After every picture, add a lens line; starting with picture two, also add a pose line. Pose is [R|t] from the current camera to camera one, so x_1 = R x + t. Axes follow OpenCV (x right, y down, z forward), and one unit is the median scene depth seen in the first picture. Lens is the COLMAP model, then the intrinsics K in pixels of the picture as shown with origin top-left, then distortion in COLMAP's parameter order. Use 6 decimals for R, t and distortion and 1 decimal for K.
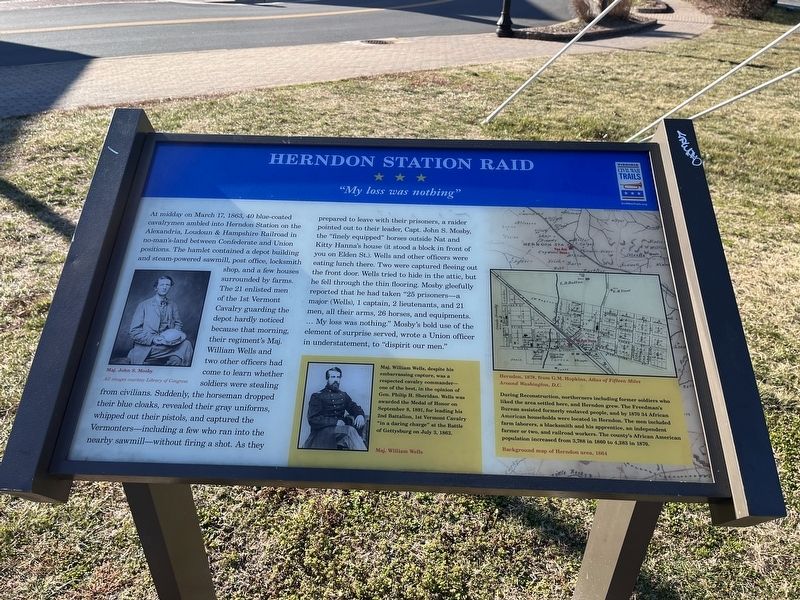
lens RADIAL K [[603.7, 0, 400.0], [0, 603.7, 301.7], [0, 0, 1]] dist [0.003354, -0.002465]
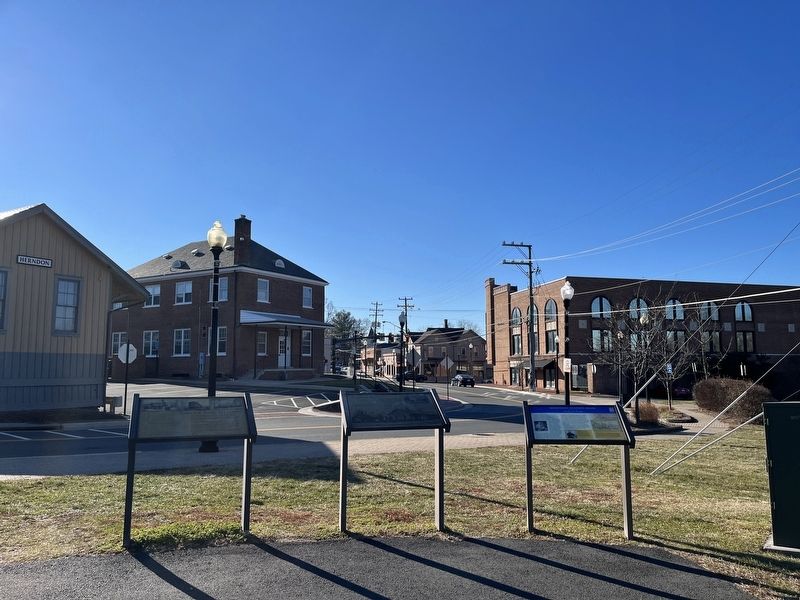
lens RADIAL K [[603.7, 0, 399.2], [0, 603.7, 301.0], [0, 0, 1]] dist [0.003354, -0.002465]
pose [[0.995622, -0.025386, -0.089960, -1.253881], [-0.035450, 0.787968, -0.614695, 2.936997], [0.086490, 0.615193, 0.783618, -4.936198]]
